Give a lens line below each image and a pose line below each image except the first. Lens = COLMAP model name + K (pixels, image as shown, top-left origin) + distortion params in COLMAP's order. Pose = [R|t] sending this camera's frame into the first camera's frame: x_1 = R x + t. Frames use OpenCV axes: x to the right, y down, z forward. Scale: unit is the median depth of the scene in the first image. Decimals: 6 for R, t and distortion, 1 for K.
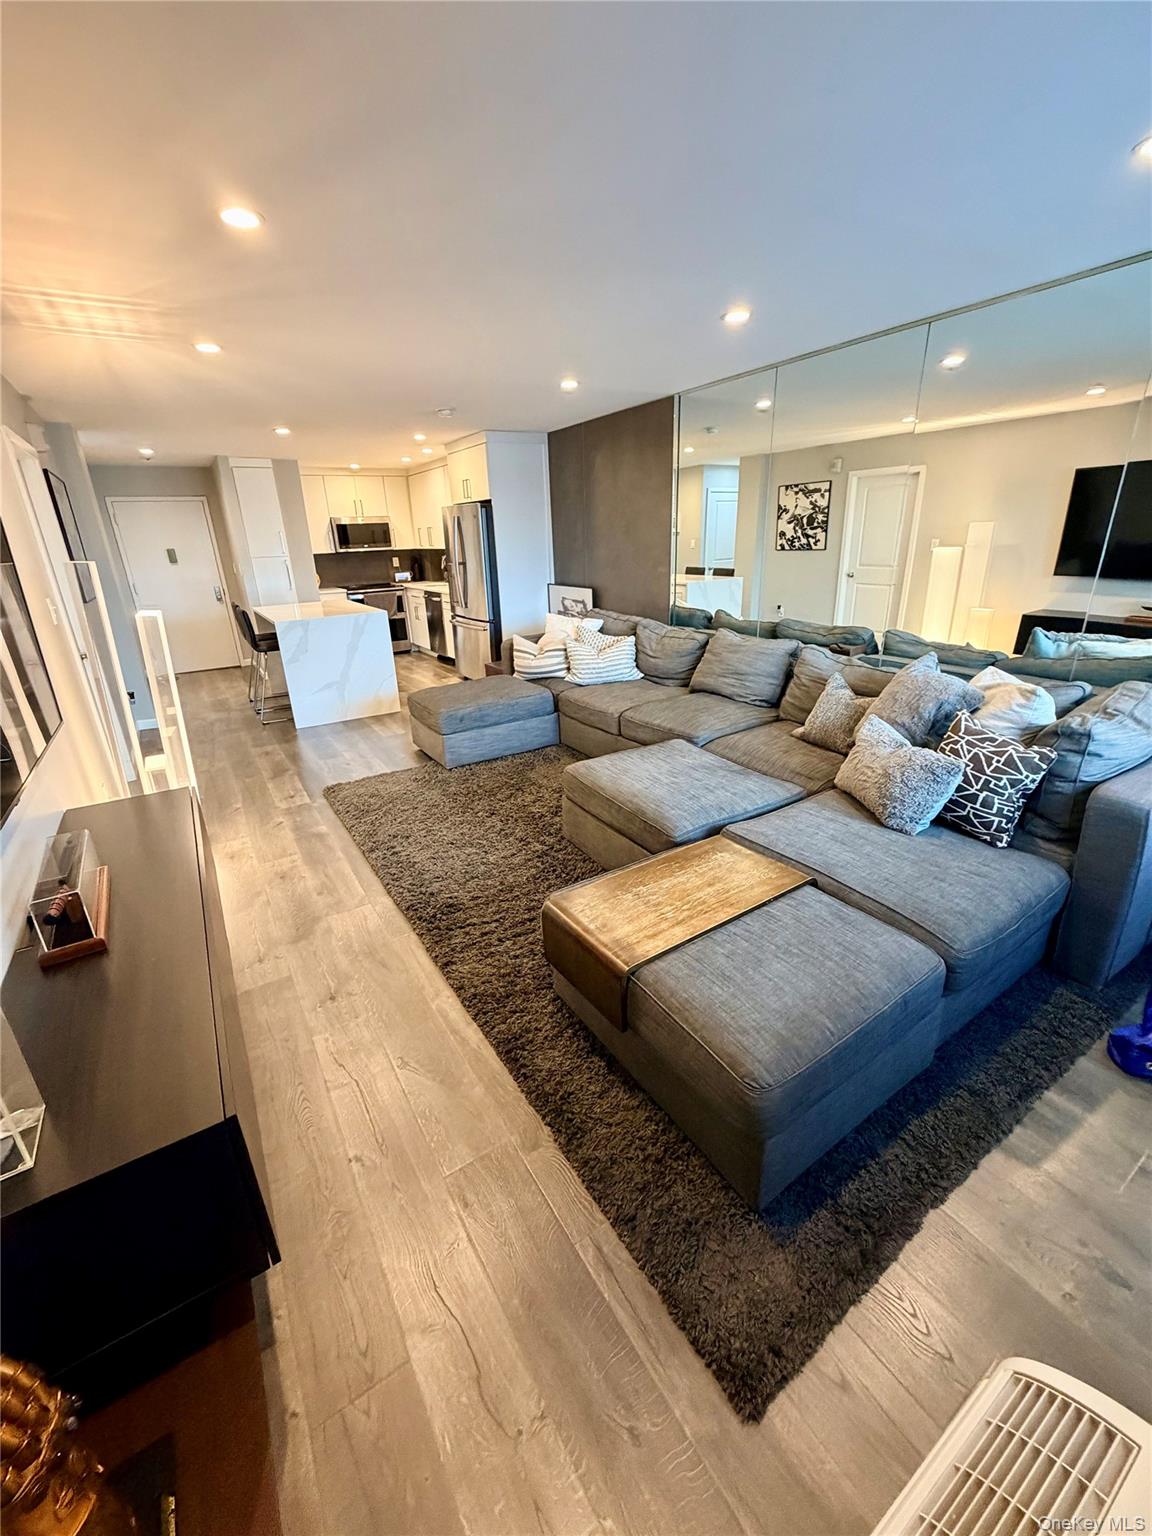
lens RADIAL K [[612.9, 0, 573.1], [0, 612.9, 765.6], [0, 0, 1]] dist [-0.000328, -0.000331]
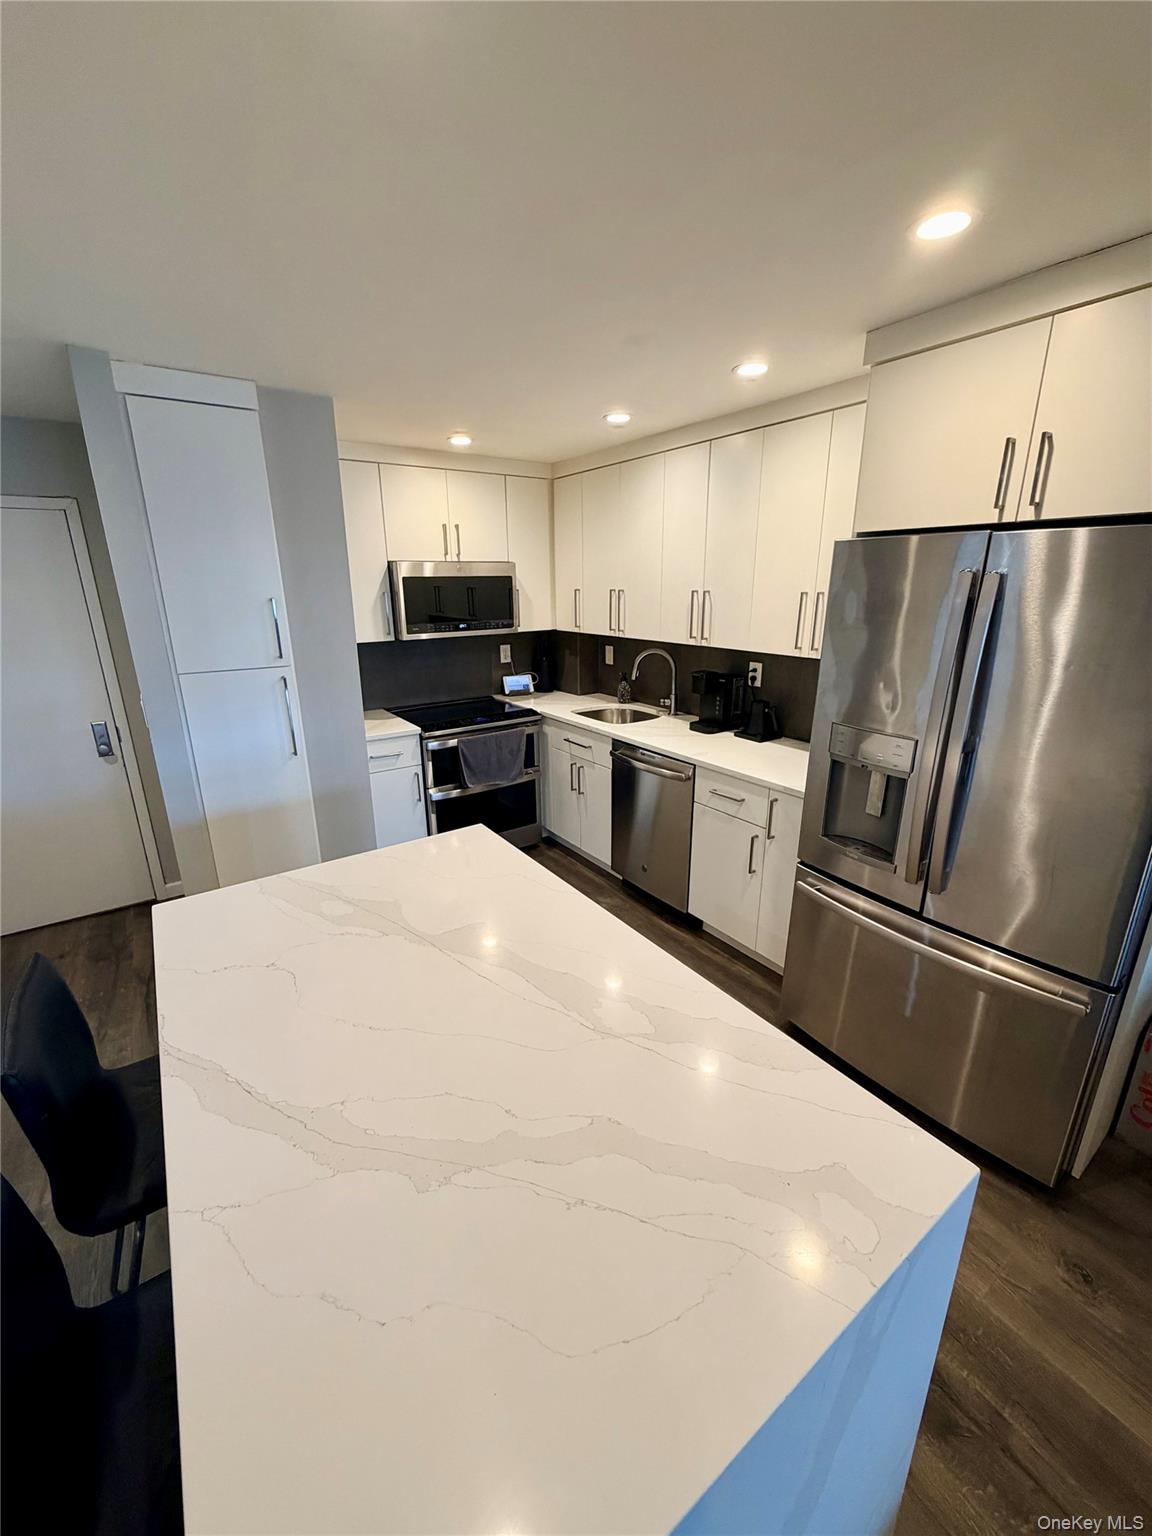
lens RADIAL K [[612.9, 0, 573.1], [0, 612.9, 765.6], [0, 0, 1]] dist [-0.000328, -0.000331]
pose [[0.998822, 0.012387, 0.046921, -0.272065], [-0.009040, 0.997443, -0.070899, -0.221960], [-0.047679, 0.070391, 0.996379, 0.549442]]
